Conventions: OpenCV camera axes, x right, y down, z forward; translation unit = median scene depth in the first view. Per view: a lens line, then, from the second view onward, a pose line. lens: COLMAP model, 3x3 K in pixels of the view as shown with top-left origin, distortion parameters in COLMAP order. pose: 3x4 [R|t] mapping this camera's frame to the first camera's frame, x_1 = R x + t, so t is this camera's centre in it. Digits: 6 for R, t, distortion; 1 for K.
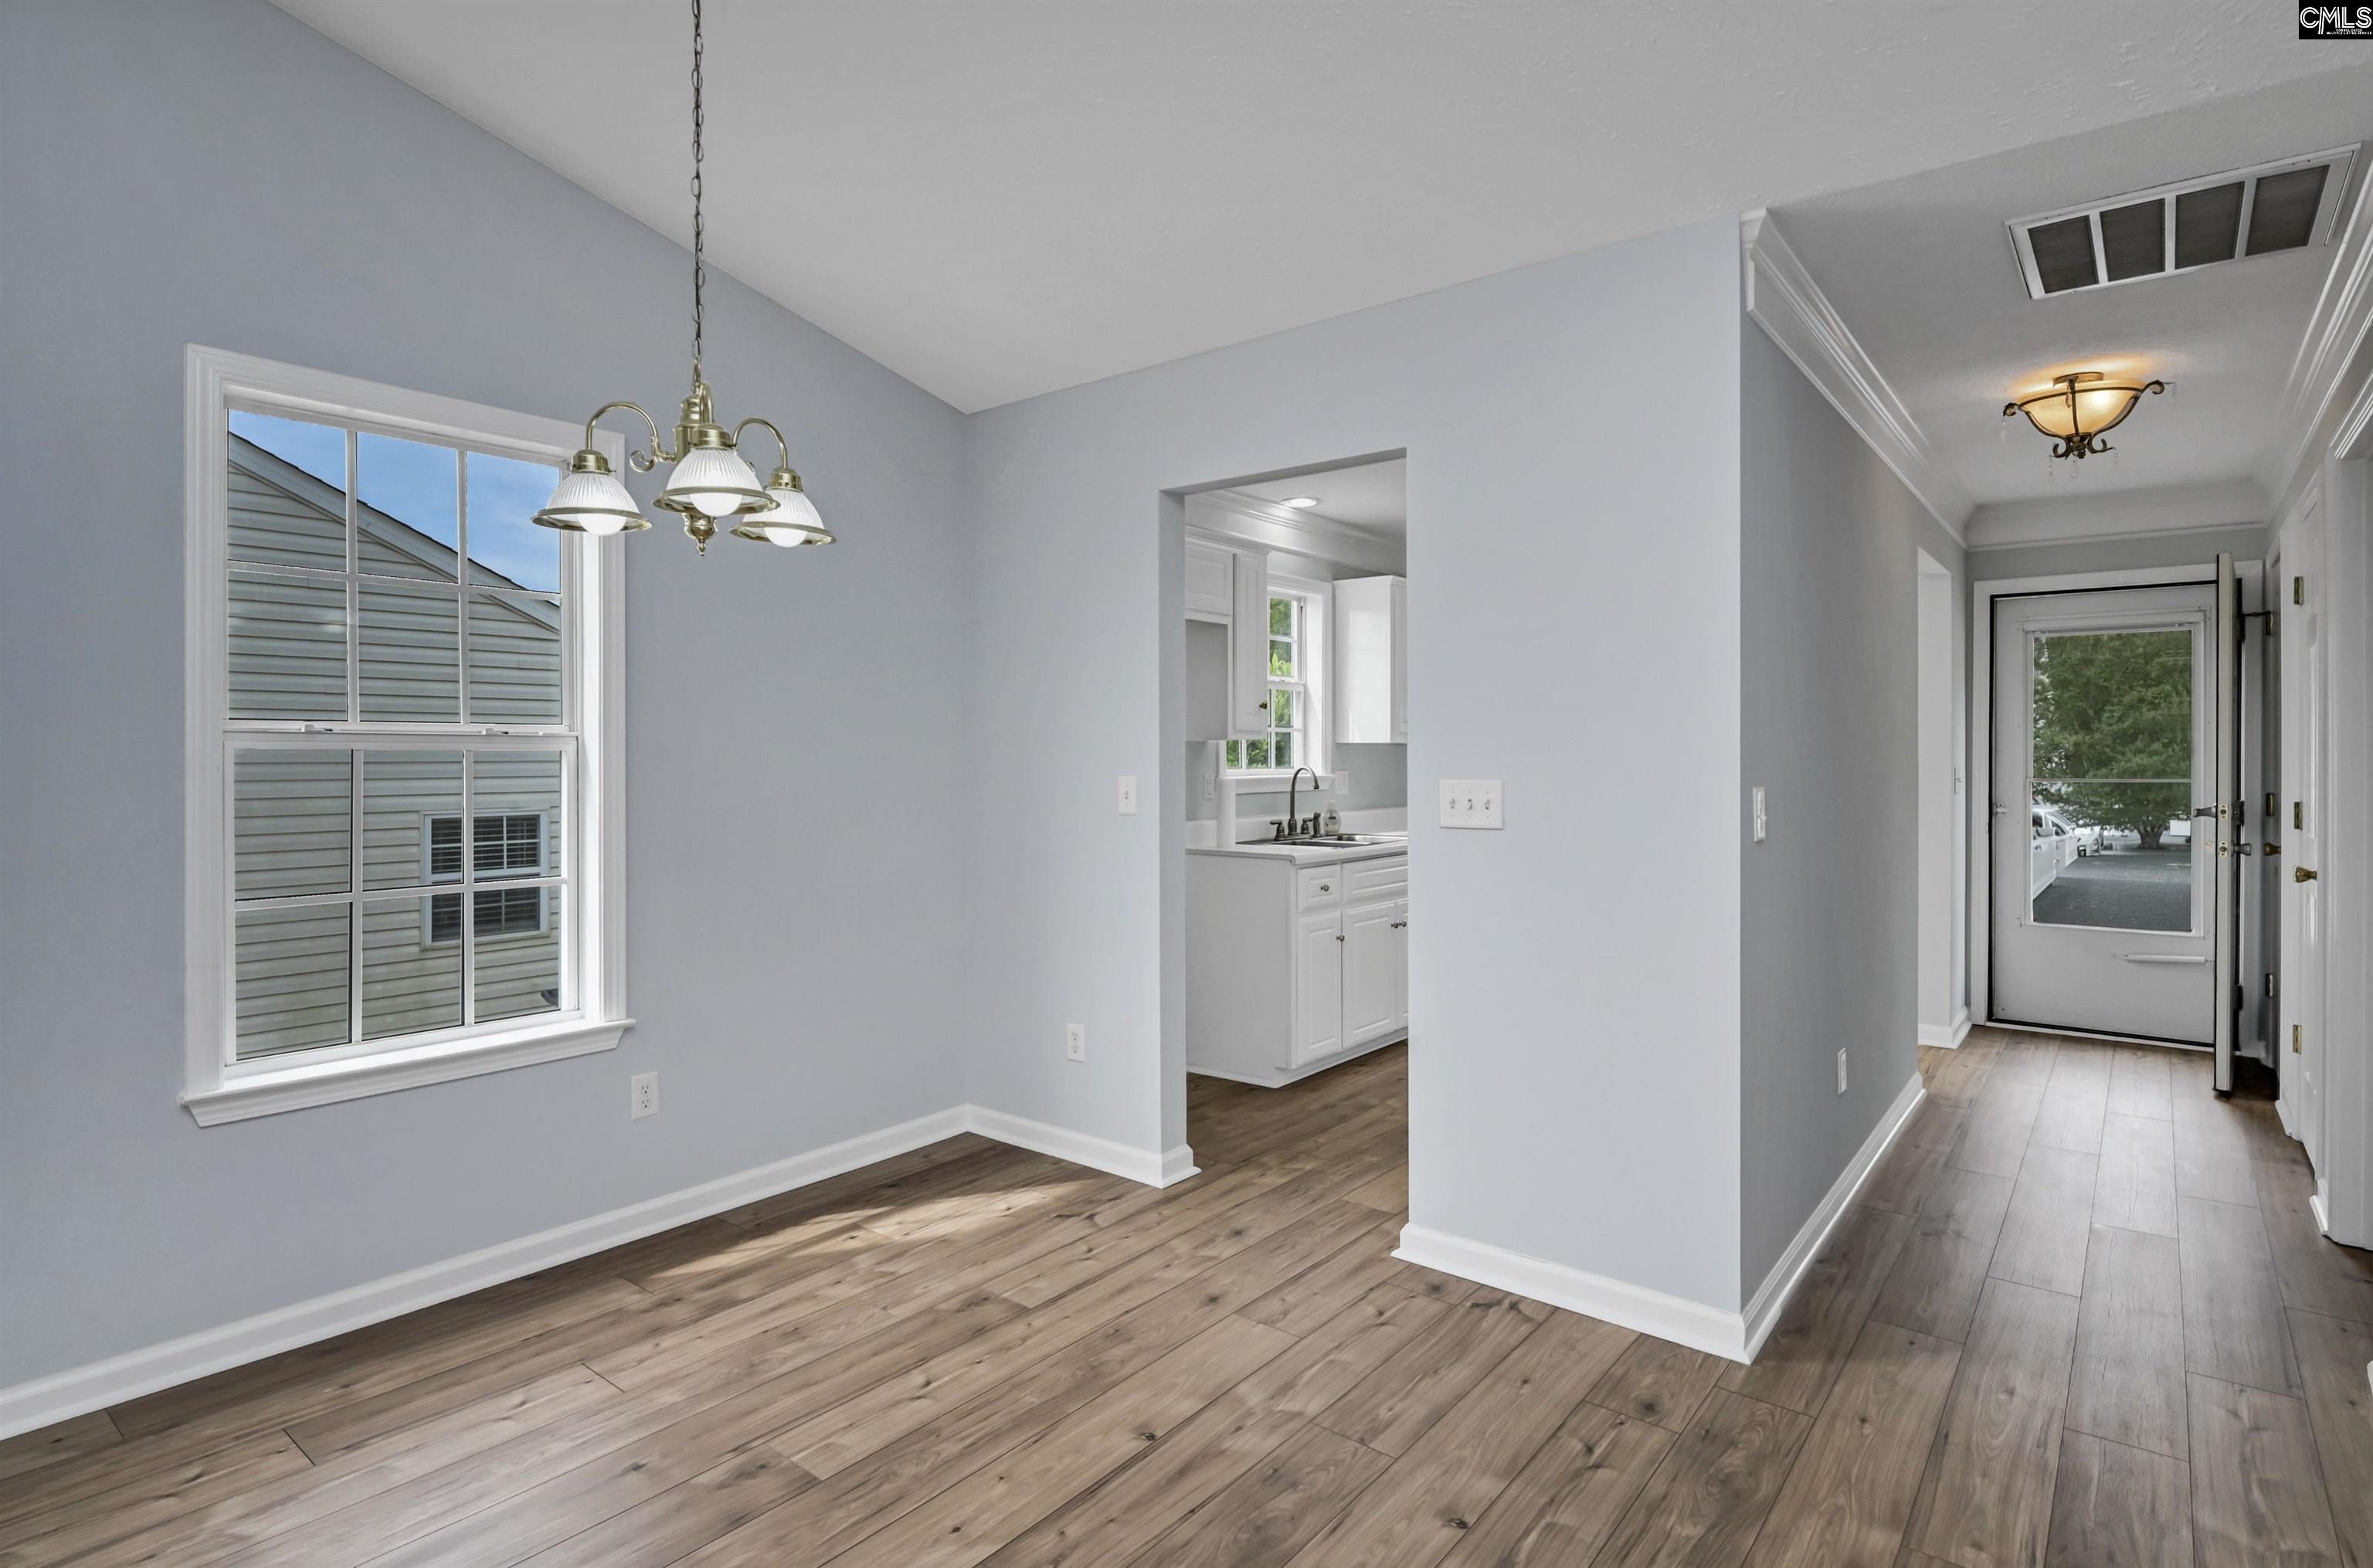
lens RADIAL K [[1180.0, 0, 1193.7], [0, 1180.0, 775.5], [0, 0, 1]] dist [-0.008899, -0.003040]
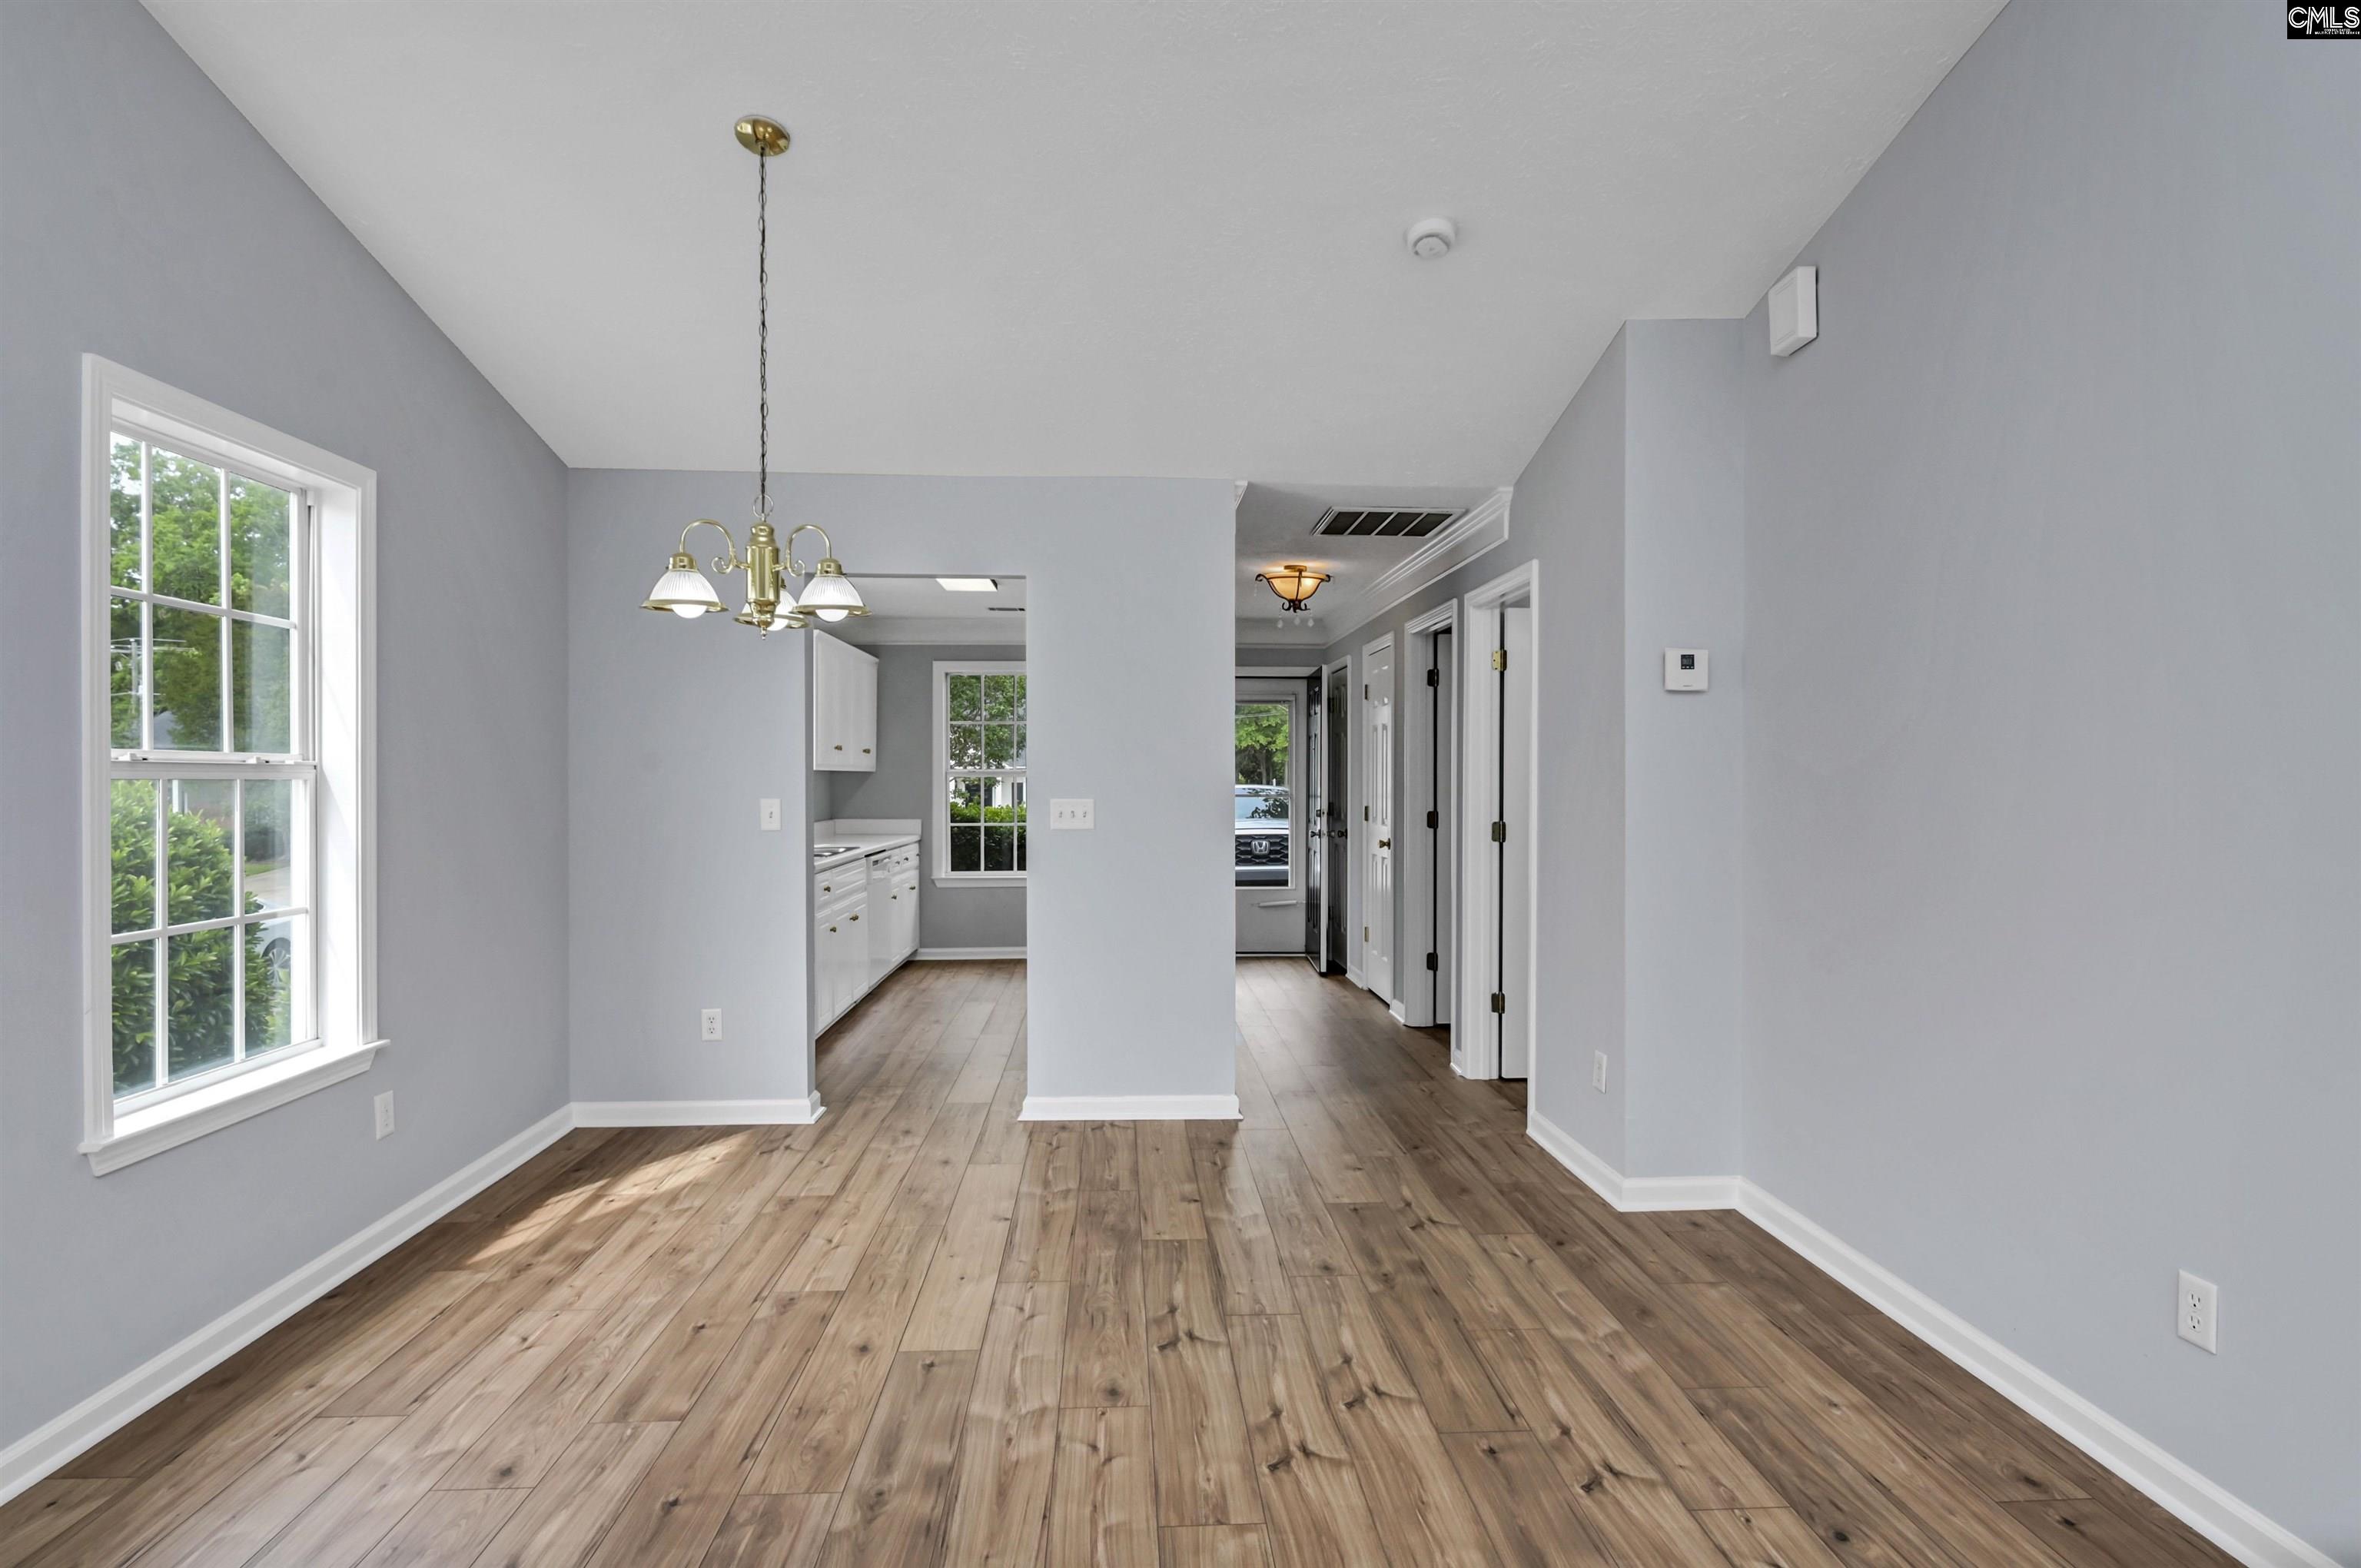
lens RADIAL K [[1174.1, 0, 1168.1], [0, 1174.1, 791.7], [0, 0, 1]] dist [-0.008899, -0.003040]
pose [[0.750521, -0.006460, 0.660815, -0.725539], [0.010431, 0.999943, -0.002072, 0.000032], [-0.660764, 0.008448, 0.750546, -0.254721]]
